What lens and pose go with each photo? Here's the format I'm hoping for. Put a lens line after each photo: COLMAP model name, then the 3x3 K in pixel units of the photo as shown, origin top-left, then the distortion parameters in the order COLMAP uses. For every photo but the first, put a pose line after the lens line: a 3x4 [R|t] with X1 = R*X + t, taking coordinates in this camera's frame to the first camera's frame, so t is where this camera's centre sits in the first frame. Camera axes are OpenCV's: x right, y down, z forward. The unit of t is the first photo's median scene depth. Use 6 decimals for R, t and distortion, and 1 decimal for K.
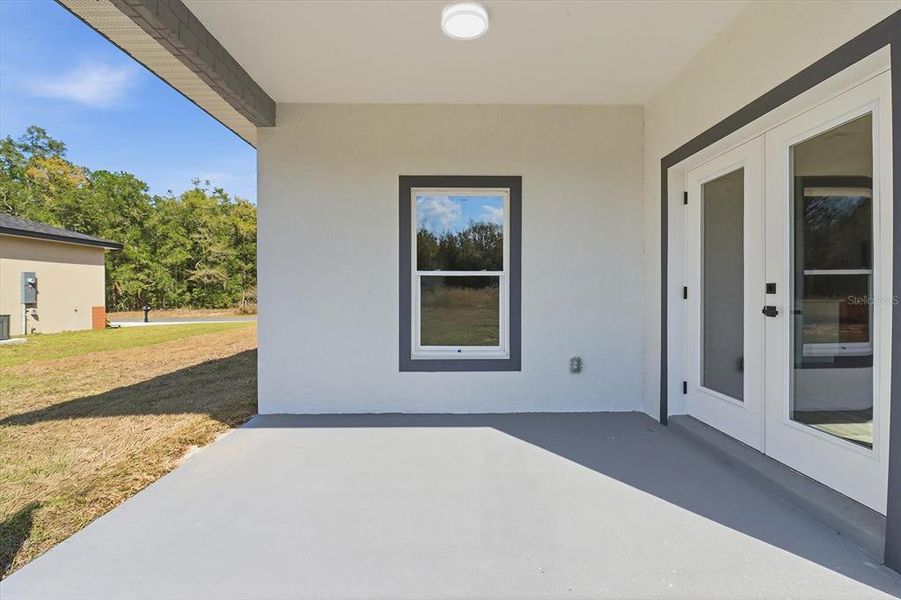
lens RADIAL K [[421.7, 0, 453.7], [0, 421.7, 292.6], [0, 0, 1]] dist [0.000680, -0.010325]
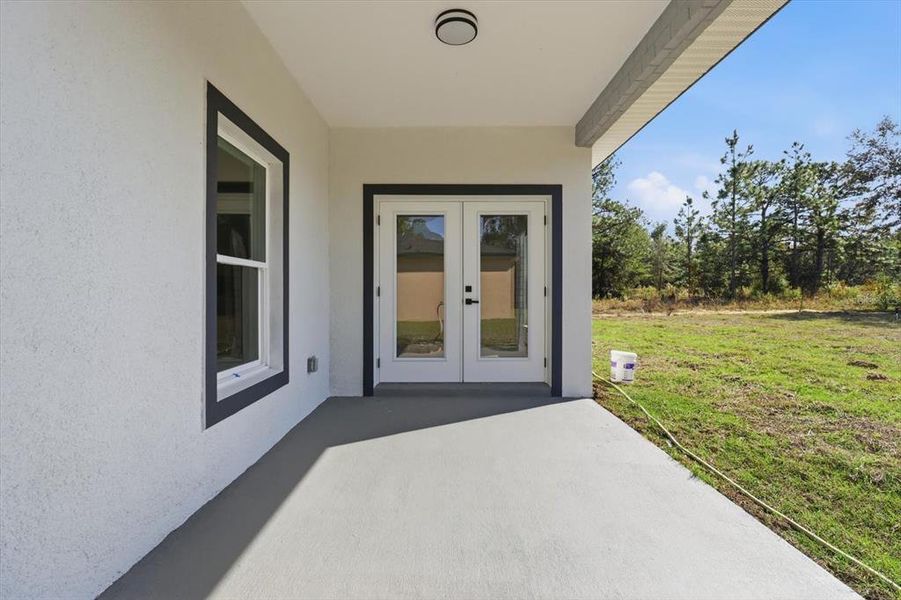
lens RADIAL K [[421.7, 0, 453.7], [0, 421.7, 292.6], [0, 0, 1]] dist [0.000680, -0.010325]
pose [[0.022157, 0.002297, 0.999752, -0.835423], [-0.001196, 0.999997, -0.002271, 0.007771], [-0.999754, -0.001145, 0.022159, 0.803870]]
